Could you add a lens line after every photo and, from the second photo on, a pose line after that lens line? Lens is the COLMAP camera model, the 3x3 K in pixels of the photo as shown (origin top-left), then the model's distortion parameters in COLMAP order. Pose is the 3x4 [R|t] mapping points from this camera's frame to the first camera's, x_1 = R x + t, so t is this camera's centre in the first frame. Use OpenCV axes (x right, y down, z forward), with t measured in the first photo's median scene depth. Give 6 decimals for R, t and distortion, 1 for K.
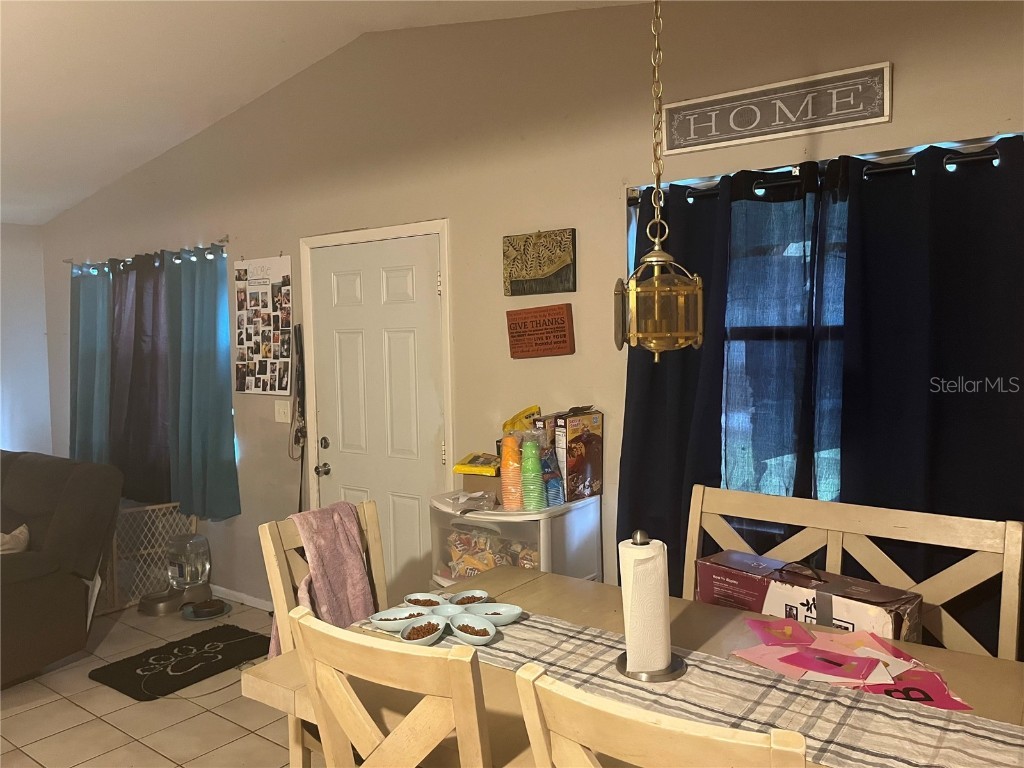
lens RADIAL K [[788.7, 0, 505.2], [0, 788.7, 383.8], [0, 0, 1]] dist [0.056413, -0.082668]
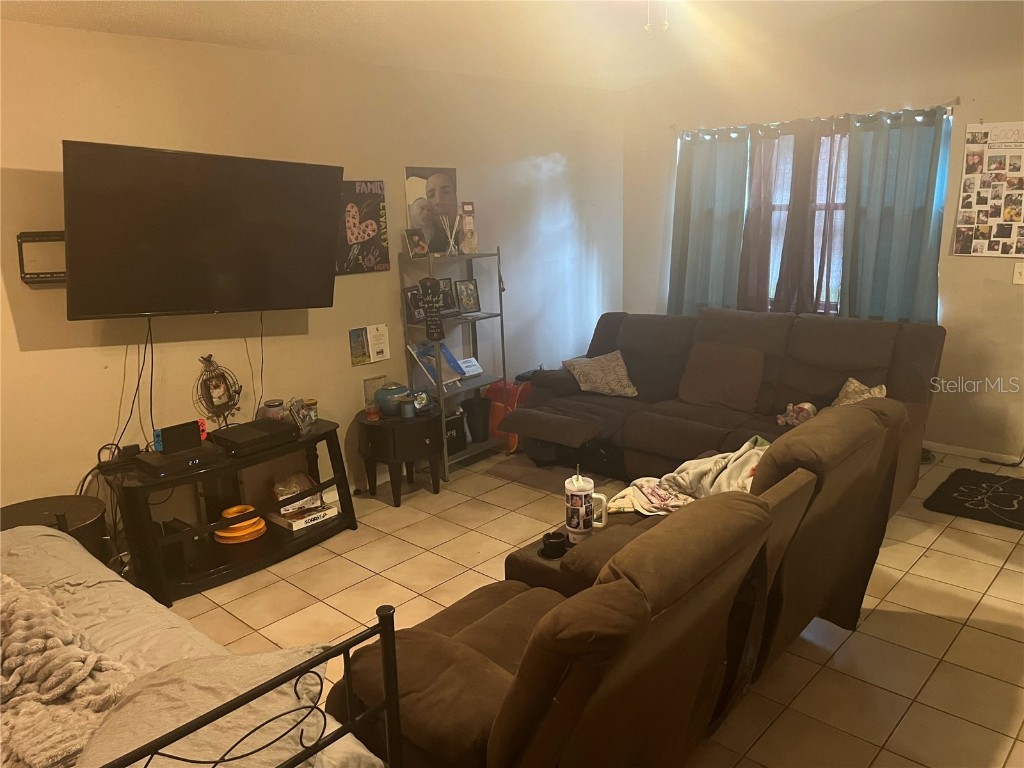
lens RADIAL K [[788.7, 0, 512.6], [0, 788.7, 386.3], [0, 0, 1]] dist [0.056413, -0.082668]
pose [[0.995569, 0.013391, -0.093073, -1.045961], [0.004202, 0.982485, 0.186296, -0.021646], [0.093938, -0.185862, 0.978075, -0.141311]]
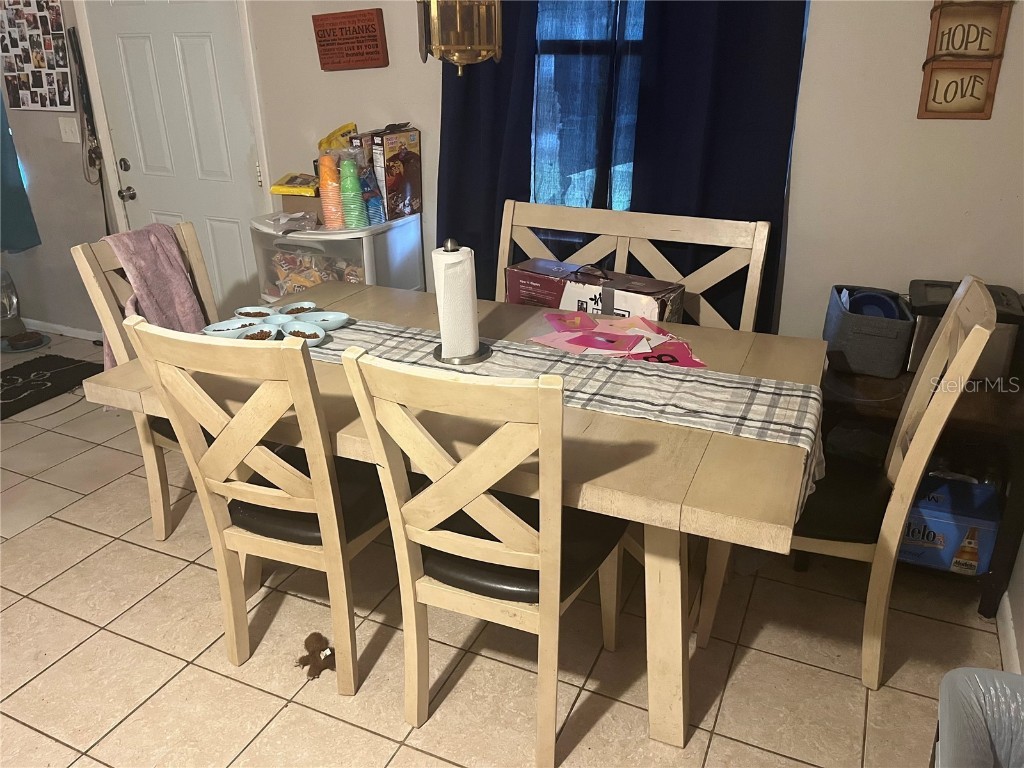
lens RADIAL K [[788.7, 0, 521.3], [0, 788.7, 384.1], [0, 0, 1]] dist [0.056413, -0.082668]
pose [[0.973330, -0.075270, 0.216708, 0.006891], [-0.001798, 0.942110, 0.335299, 0.002679], [-0.229401, -0.326746, 0.916849, -0.073720]]
